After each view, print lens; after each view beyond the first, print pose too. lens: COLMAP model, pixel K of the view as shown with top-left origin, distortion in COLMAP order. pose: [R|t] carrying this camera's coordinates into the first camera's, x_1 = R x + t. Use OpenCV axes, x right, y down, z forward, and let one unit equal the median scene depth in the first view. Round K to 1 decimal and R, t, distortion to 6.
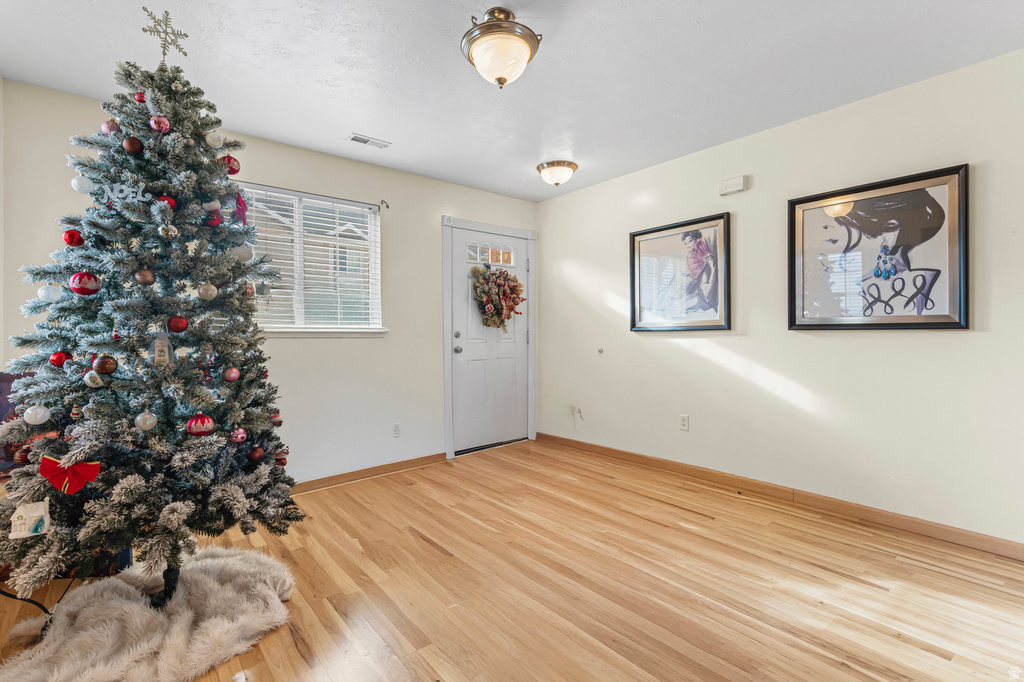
lens RADIAL K [[475.1, 0, 510.9], [0, 475.1, 340.0], [0, 0, 1]] dist [0.006439, -0.001760]
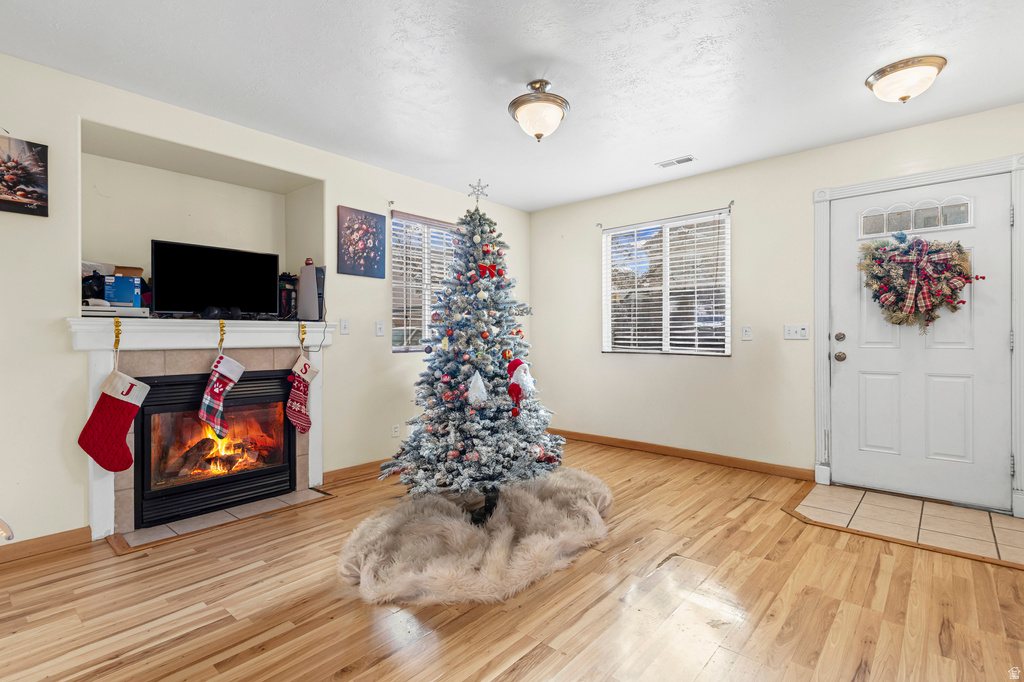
lens RADIAL K [[475.1, 0, 520.6], [0, 475.1, 342.3], [0, 0, 1]] dist [0.006439, -0.001760]
pose [[0.182163, 0.012026, -0.983195, 0.552536], [-0.001775, 0.999928, 0.011902, -0.010468], [0.983267, -0.000423, 0.182171, 0.344784]]
